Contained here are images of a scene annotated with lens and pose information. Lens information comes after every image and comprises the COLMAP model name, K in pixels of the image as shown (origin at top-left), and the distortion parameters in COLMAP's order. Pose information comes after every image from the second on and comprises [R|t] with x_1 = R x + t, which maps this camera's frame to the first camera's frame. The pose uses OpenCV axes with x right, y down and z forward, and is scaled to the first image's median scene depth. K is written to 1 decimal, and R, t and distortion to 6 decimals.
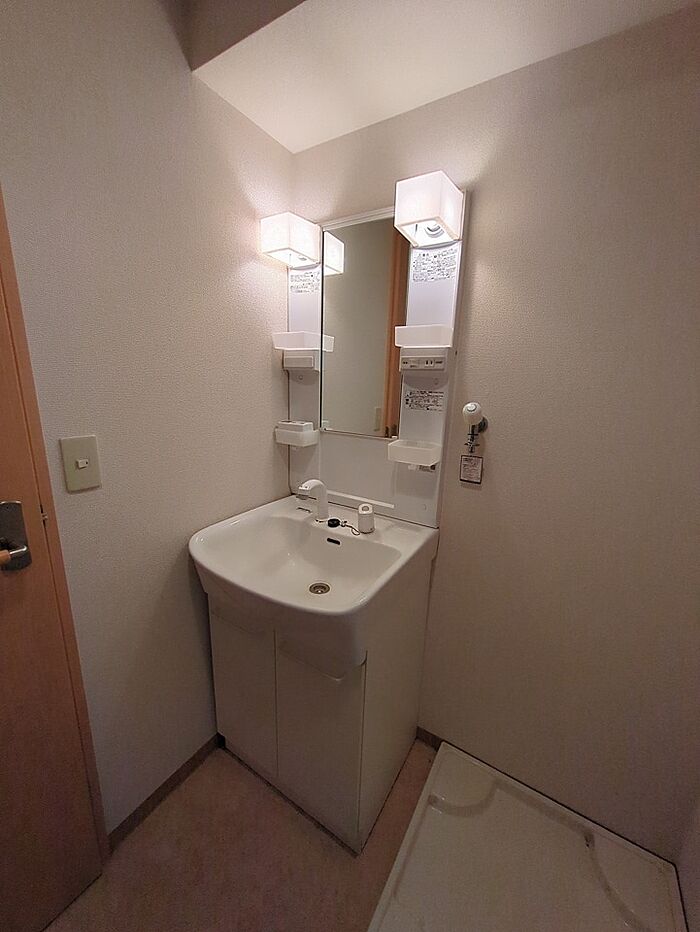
lens RADIAL K [[370.4, 0, 350.2], [0, 370.4, 466.4], [0, 0, 1]] dist [-0.000977, -0.000012]
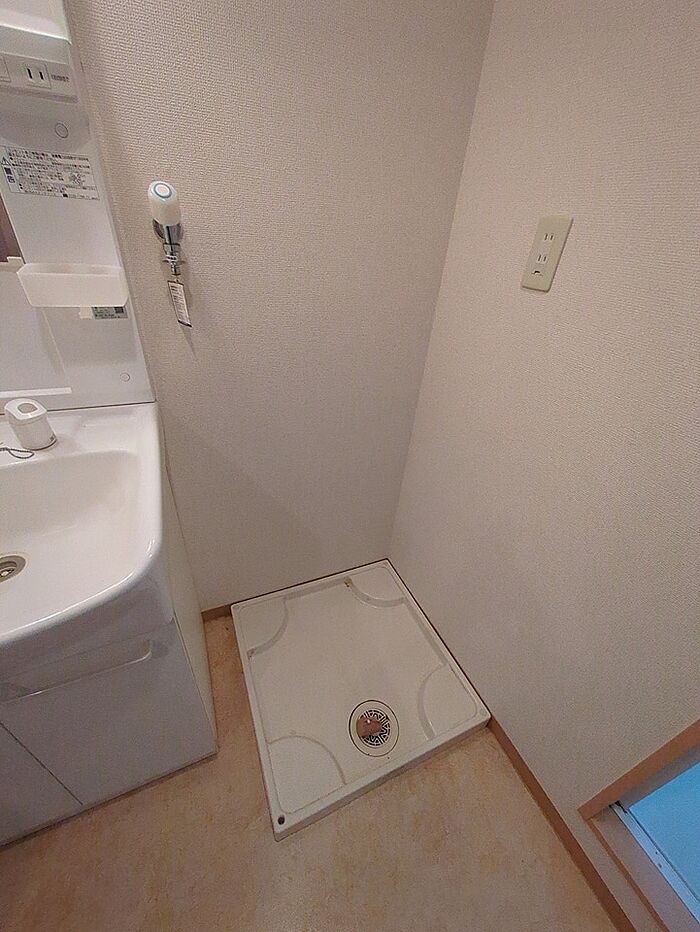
lens RADIAL K [[370.4, 0, 348.9], [0, 370.4, 468.8], [0, 0, 1]] dist [-0.000977, -0.000012]
pose [[0.567798, -0.448985, 0.689941, -0.105318], [0.130810, 0.876716, 0.462879, 0.000196], [-0.812708, -0.172570, 0.556530, 0.282710]]
